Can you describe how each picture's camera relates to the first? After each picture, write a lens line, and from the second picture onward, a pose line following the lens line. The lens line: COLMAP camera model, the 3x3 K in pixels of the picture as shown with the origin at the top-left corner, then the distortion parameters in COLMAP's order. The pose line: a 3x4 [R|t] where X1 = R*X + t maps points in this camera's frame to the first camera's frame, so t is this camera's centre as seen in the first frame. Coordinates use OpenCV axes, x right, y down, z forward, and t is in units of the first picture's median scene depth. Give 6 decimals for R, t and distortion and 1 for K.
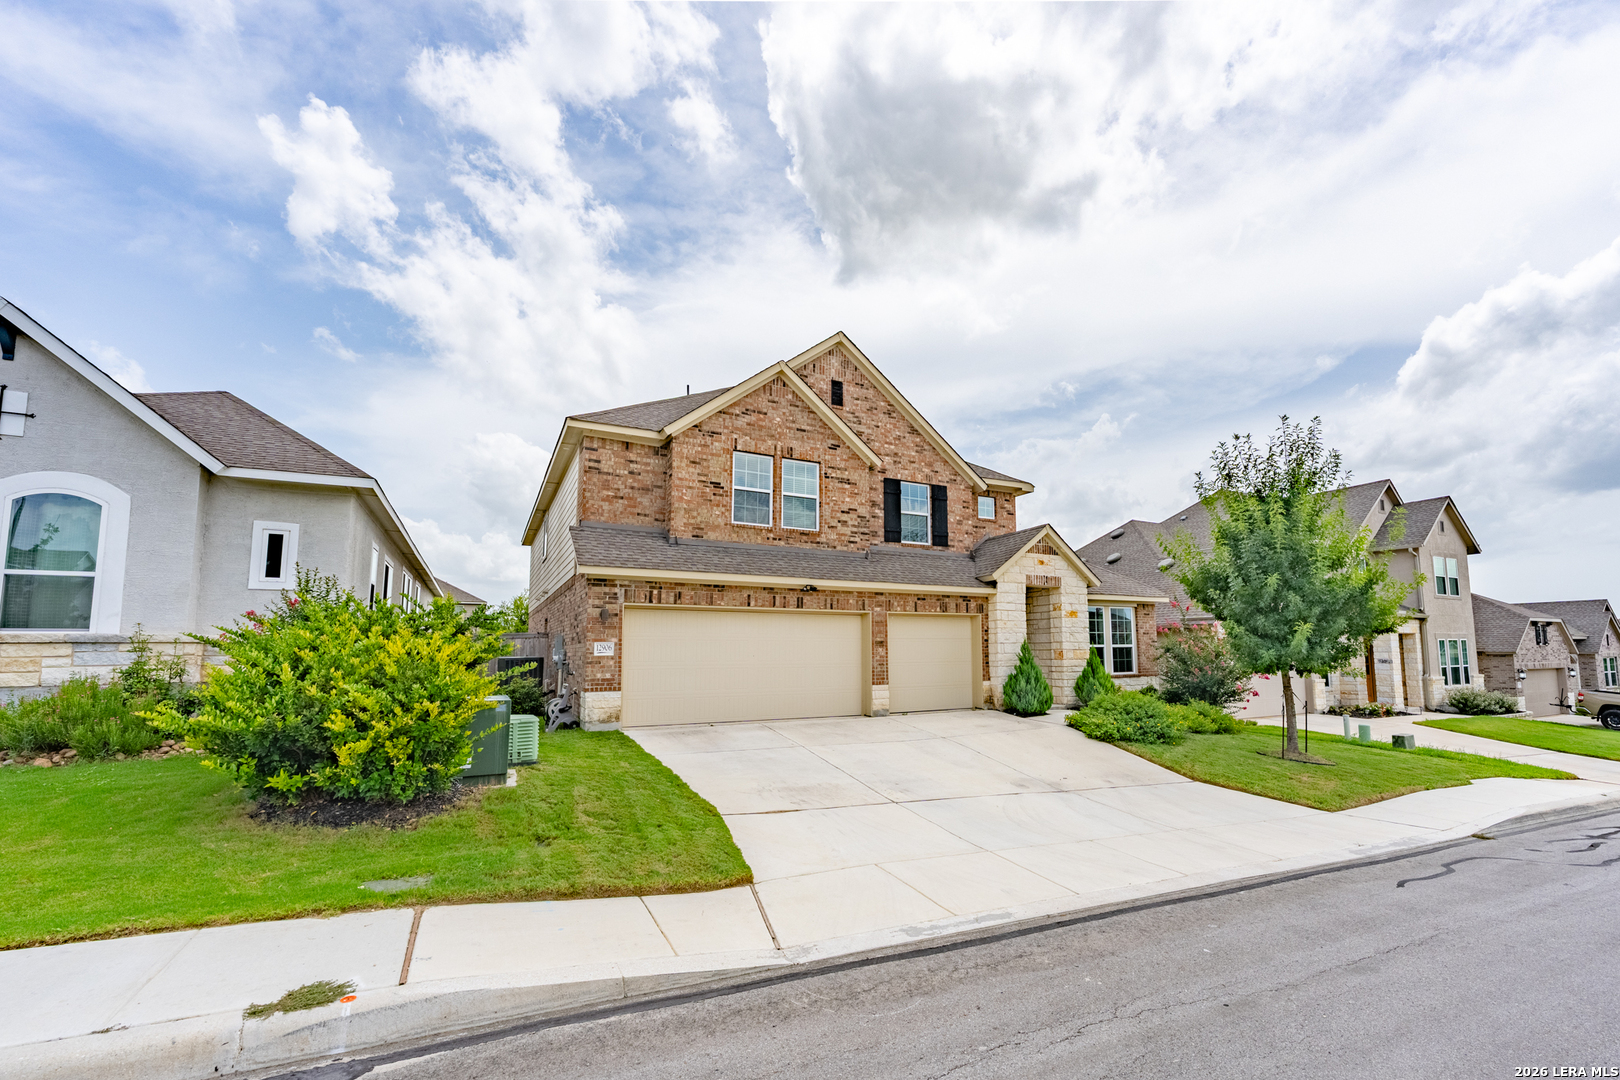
lens RADIAL K [[670.6, 0, 801.4], [0, 670.6, 547.1], [0, 0, 1]] dist [0.000166, -0.000277]
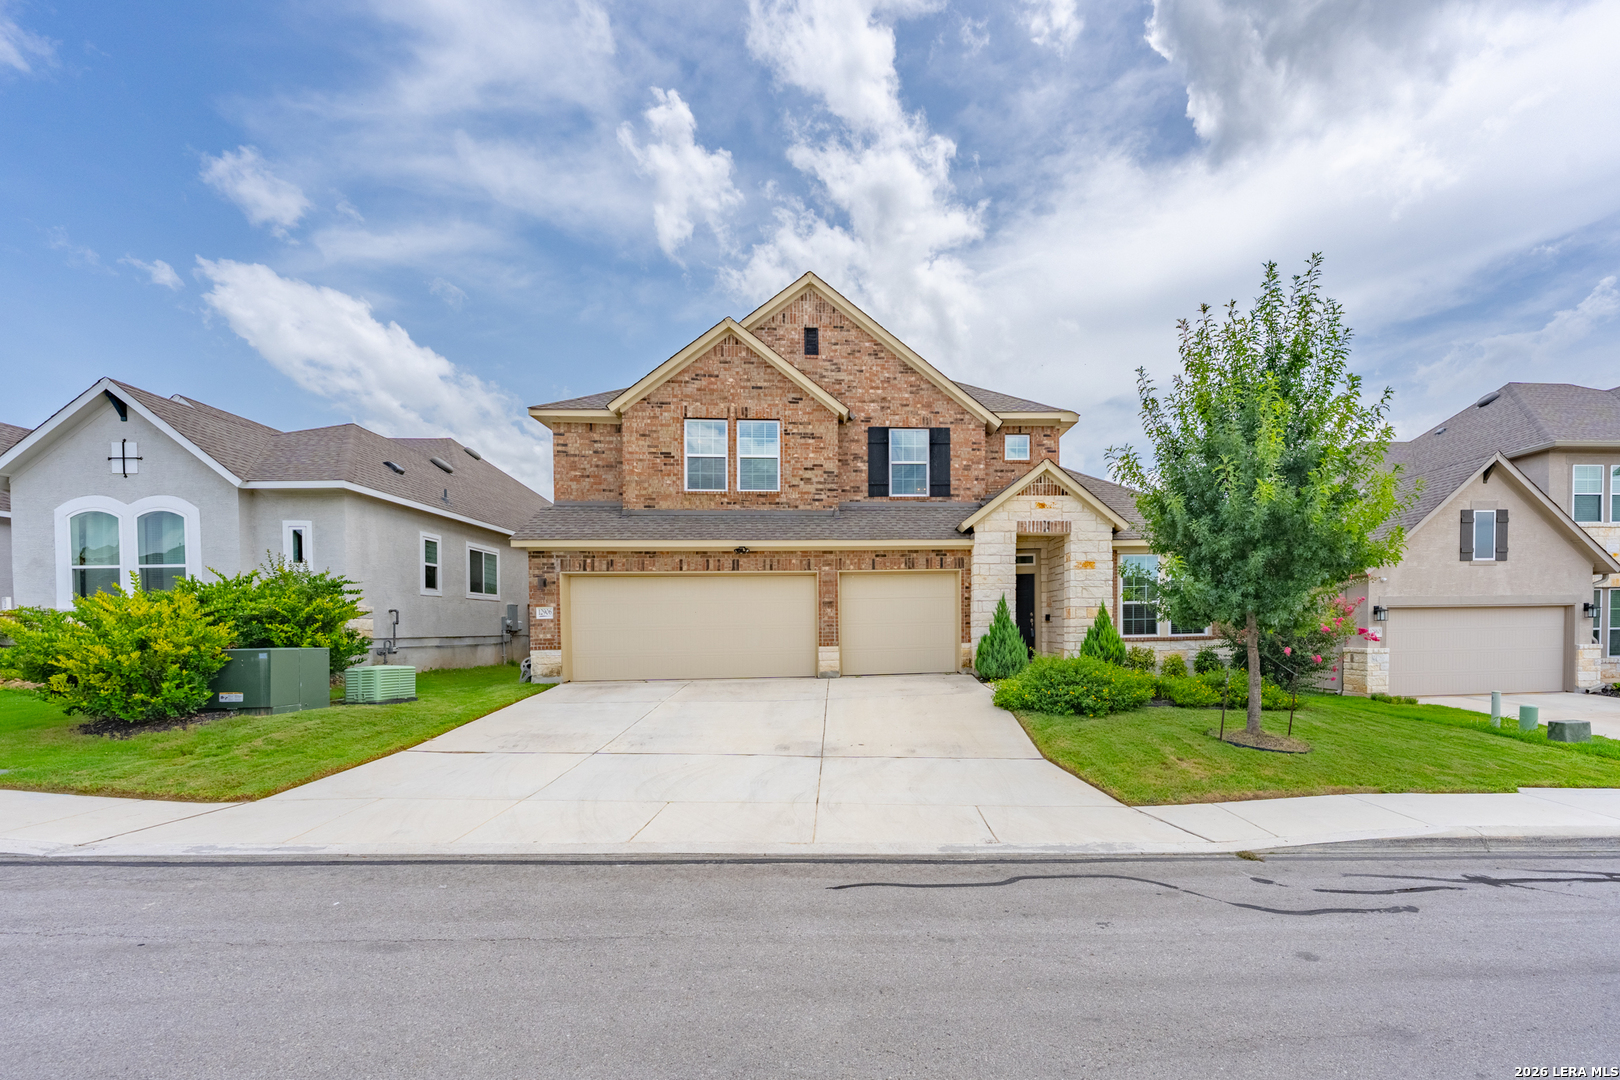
lens RADIAL K [[655.4, 0, 854.7], [0, 655.4, 603.3], [0, 0, 1]] dist [0.000601, -0.000864]
pose [[0.923487, -0.023945, -0.382882, 0.505092], [0.070629, 0.991602, 0.108339, 0.043294], [0.377072, -0.127092, 0.917423, 0.151504]]
